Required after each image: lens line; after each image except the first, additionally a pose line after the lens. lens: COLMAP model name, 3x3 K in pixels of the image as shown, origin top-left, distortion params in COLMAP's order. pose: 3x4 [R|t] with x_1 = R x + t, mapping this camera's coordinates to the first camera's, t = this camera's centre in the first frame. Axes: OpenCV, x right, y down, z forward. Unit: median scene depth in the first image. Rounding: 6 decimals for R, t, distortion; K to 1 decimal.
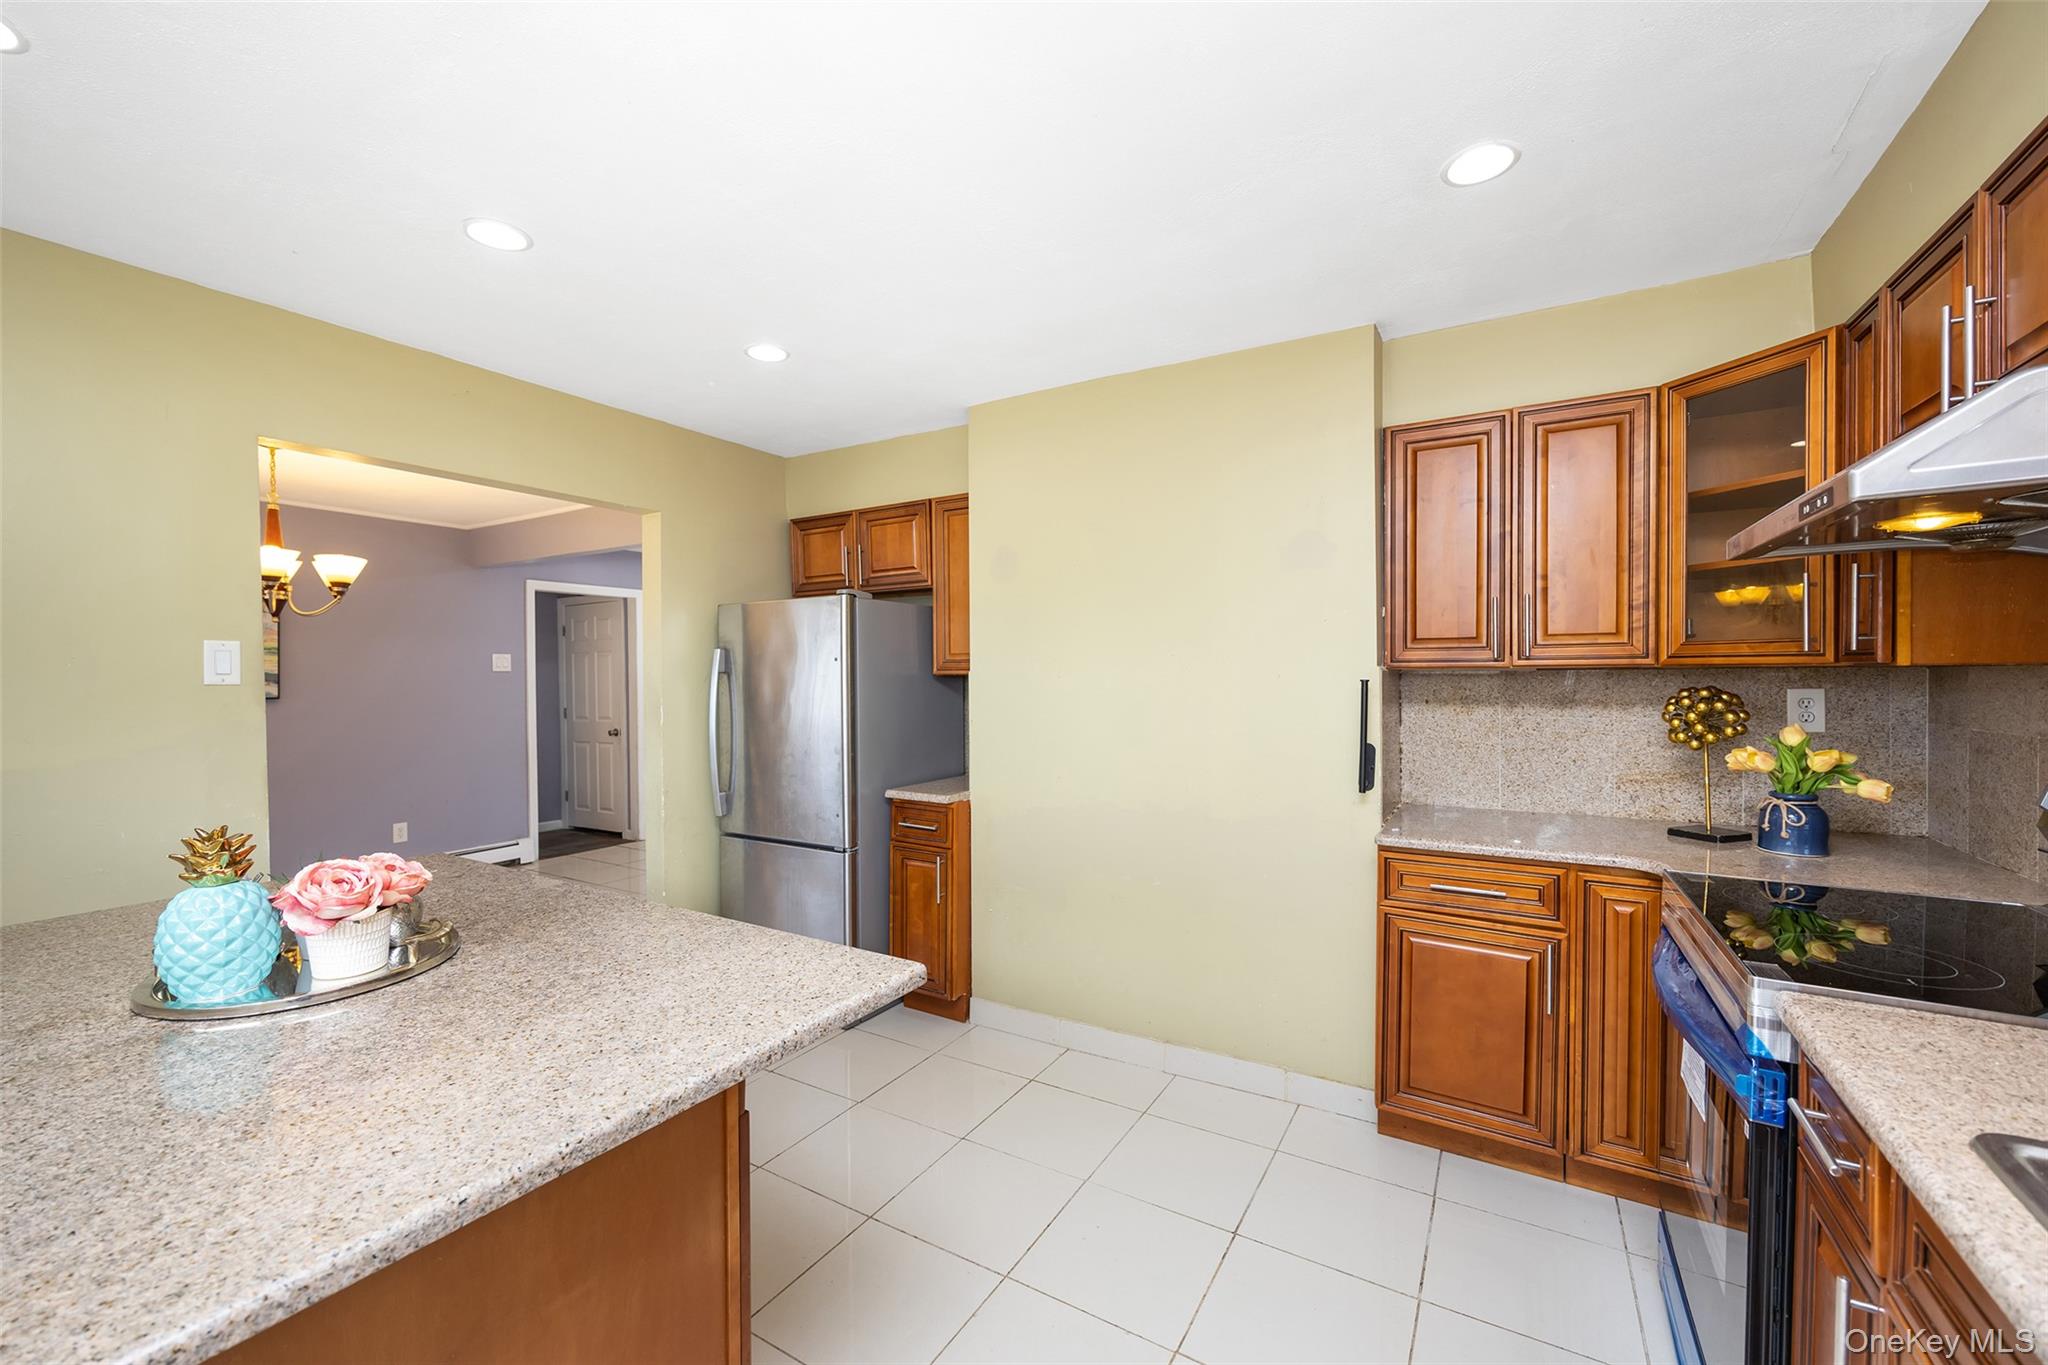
lens RADIAL K [[811.8, 0, 1024.0], [0, 811.8, 682.5], [0, 0, 1]] dist [-0.033433, -0.000049]
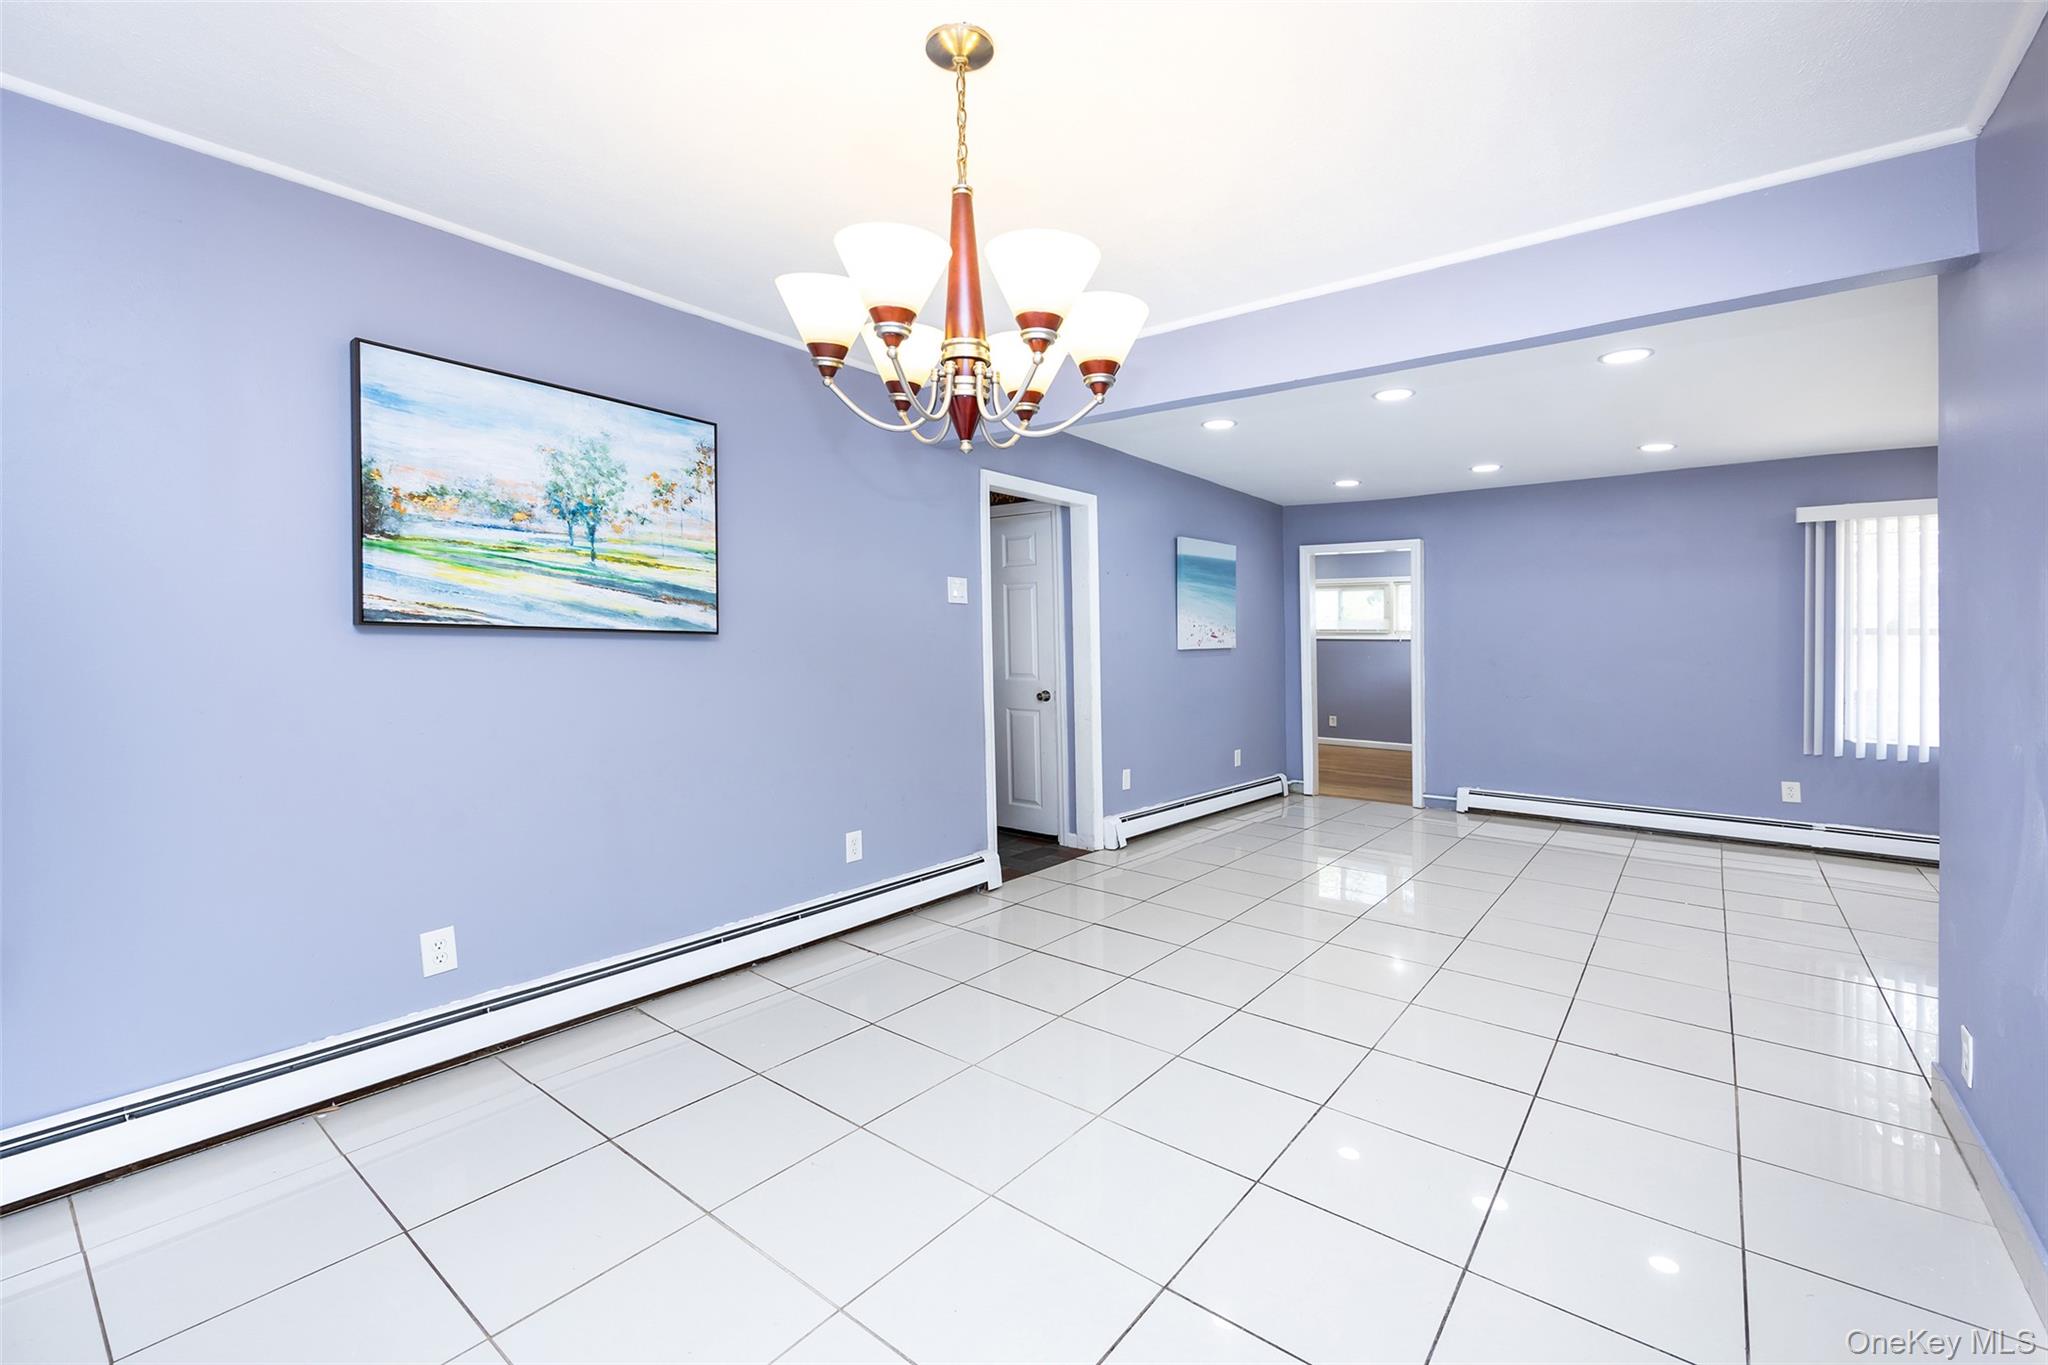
lens RADIAL K [[823.7, 0, 1027.4], [0, 823.7, 677.6], [0, 0, 1]] dist [-0.002297, -0.000160]
pose [[0.993351, 0.013919, -0.114277, -0.503786], [-0.010219, 0.999406, 0.032905, 0.025033], [0.114667, -0.031518, 0.992904, 0.303703]]
